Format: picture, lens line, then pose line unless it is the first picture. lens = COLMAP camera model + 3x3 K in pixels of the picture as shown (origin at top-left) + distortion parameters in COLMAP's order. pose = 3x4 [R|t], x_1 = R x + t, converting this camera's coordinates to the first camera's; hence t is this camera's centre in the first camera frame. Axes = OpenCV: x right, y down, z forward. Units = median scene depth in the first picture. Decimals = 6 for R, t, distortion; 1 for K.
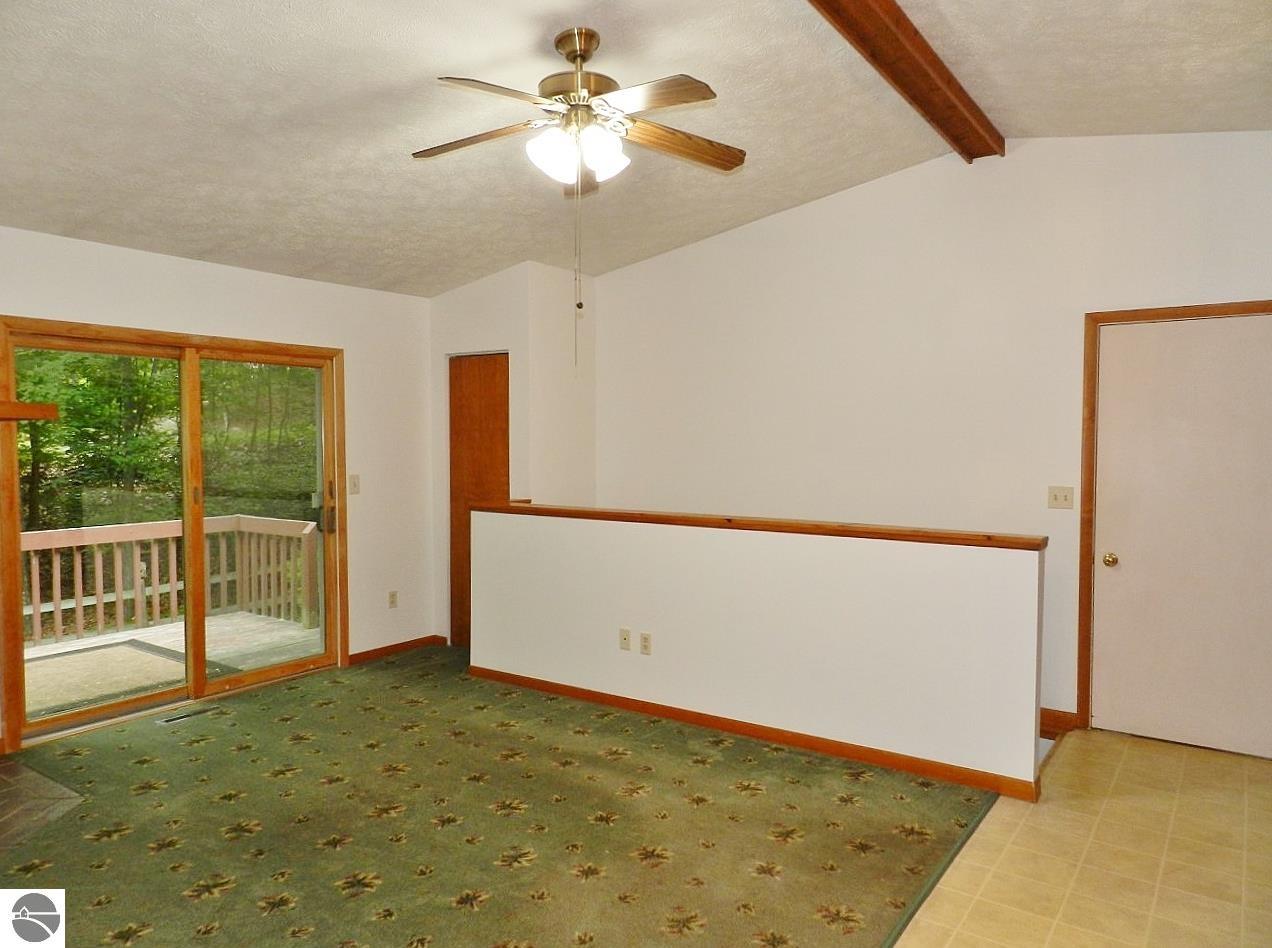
lens RADIAL K [[870.1, 0, 639.9], [0, 870.1, 473.3], [0, 0, 1]] dist [0.017866, -0.003063]
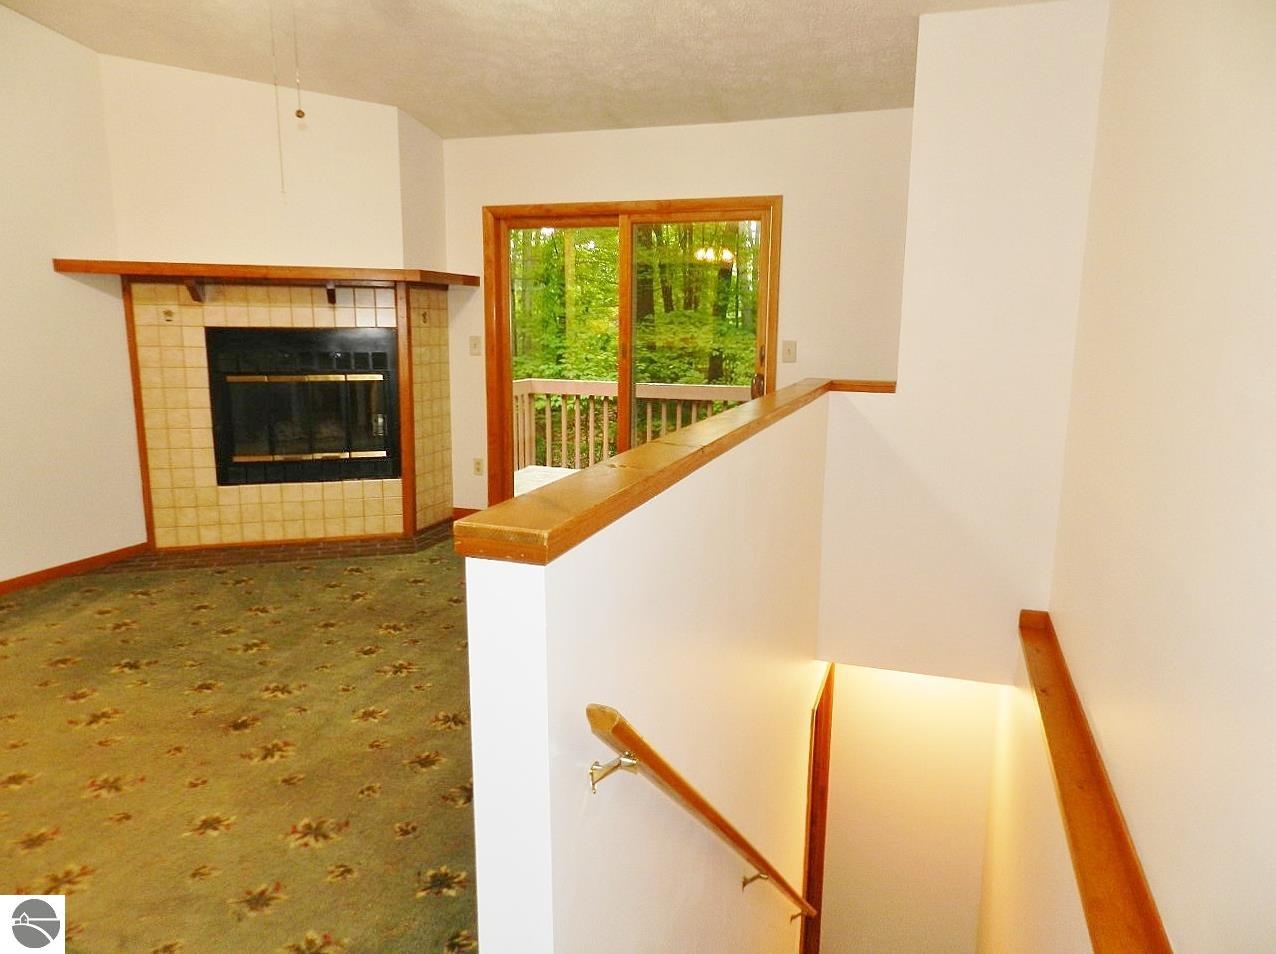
lens RADIAL K [[873.0, 0, 645.3], [0, 873.0, 481.1], [0, 0, 1]] dist [0.014100, -0.003720]
pose [[0.274777, 0.177063, -0.945064, 0.722138], [-0.047438, 0.984197, 0.170602, -0.003502], [0.960337, -0.002045, 0.278835, 0.882464]]
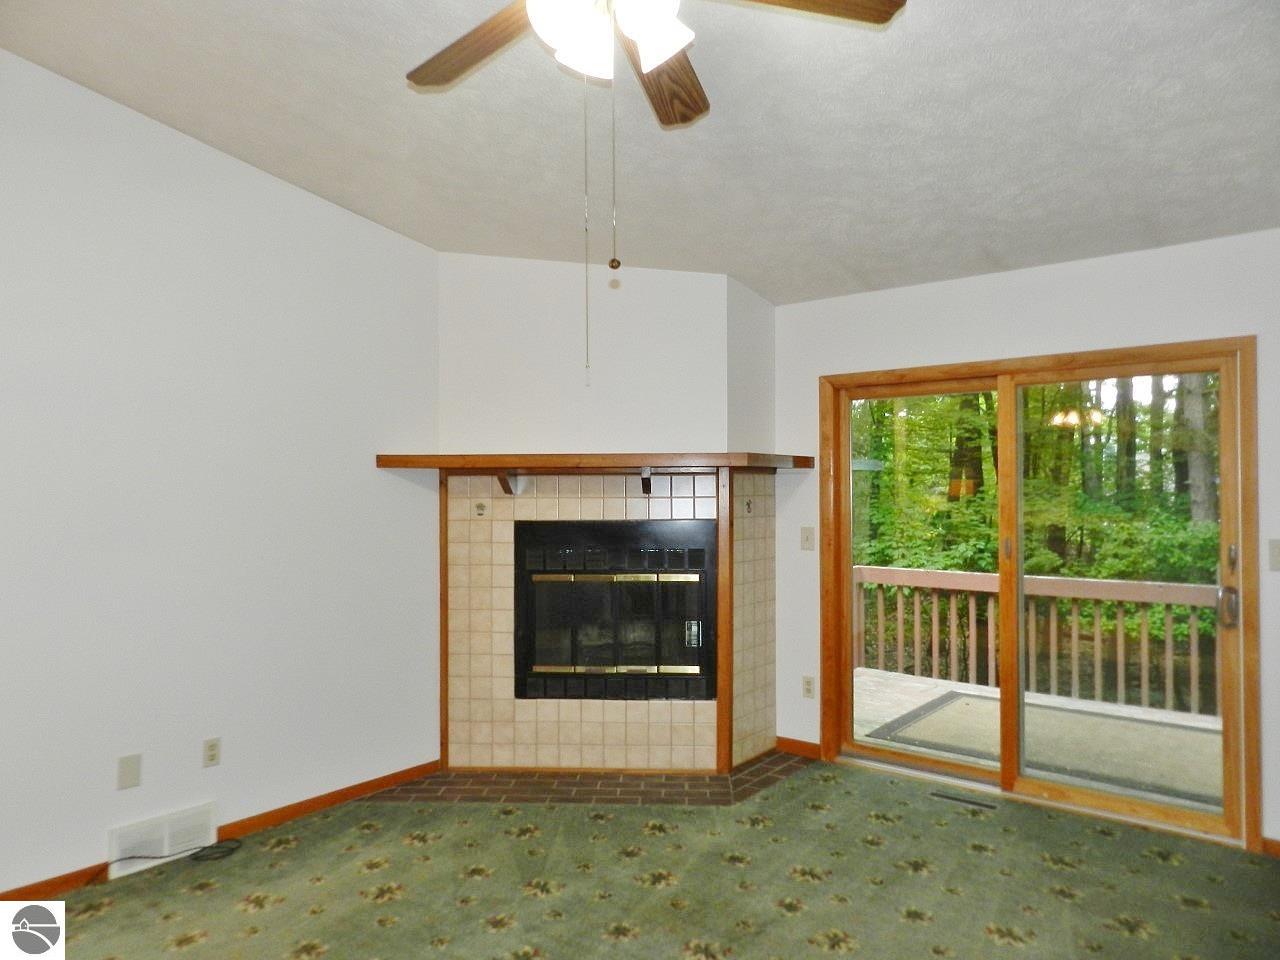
lens RADIAL K [[873.5, 0, 640.0], [0, 873.5, 480.0], [0, 0, 1]] dist [0.018094, -0.004605]
pose [[-0.071128, -0.007669, -0.997438, 0.448332], [-0.034316, 0.999397, -0.005237, -0.030165], [0.996877, 0.033856, -0.071348, 0.869779]]
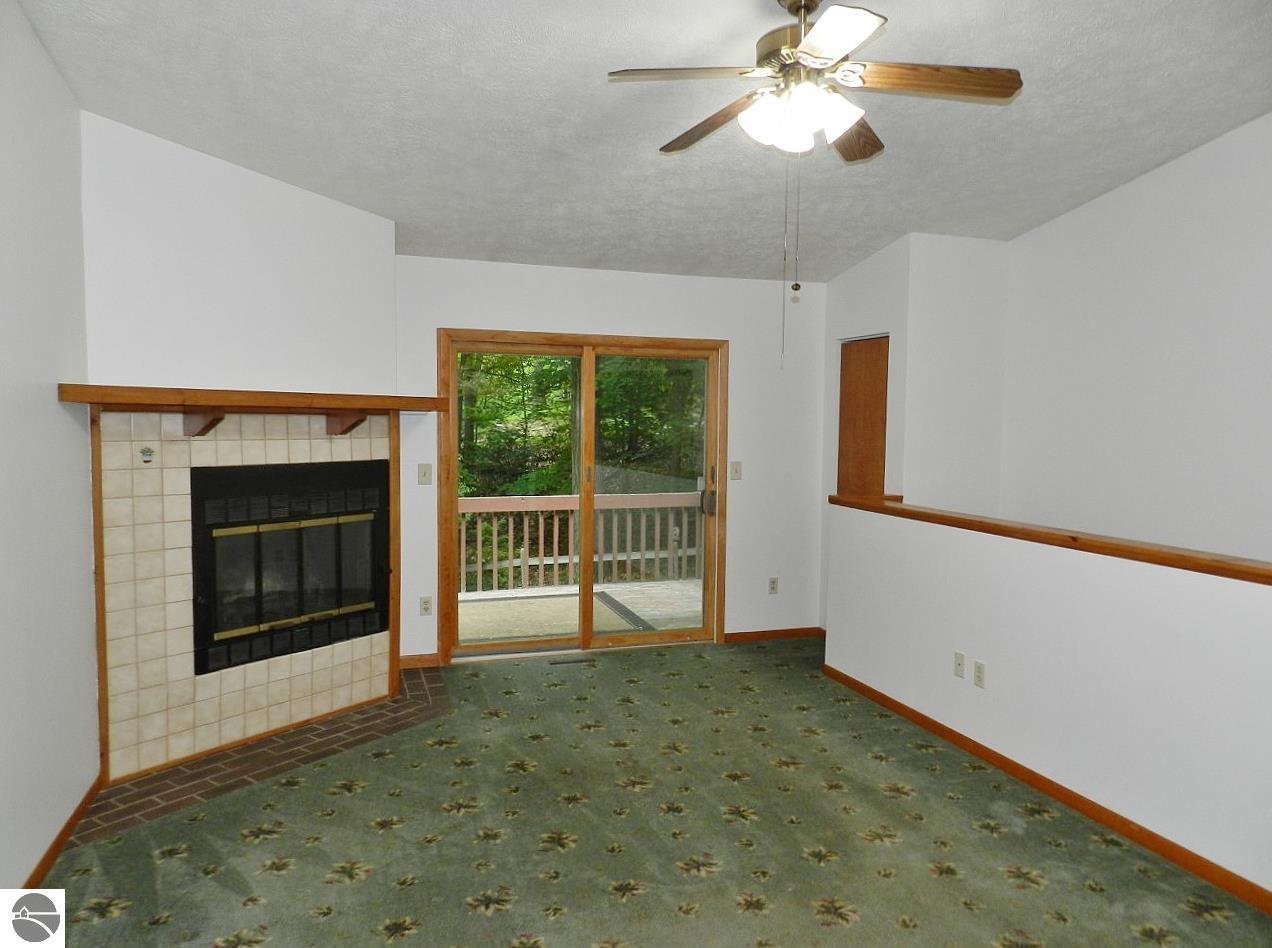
lens RADIAL K [[871.7, 0, 636.0], [0, 871.7, 474.0], [0, 0, 1]] dist [0.017249, -0.005827]
pose [[0.801737, 0.047063, -0.595821, 0.282334], [-0.034547, 0.998877, 0.032413, -0.018283], [0.596677, -0.005403, 0.802463, 0.140565]]
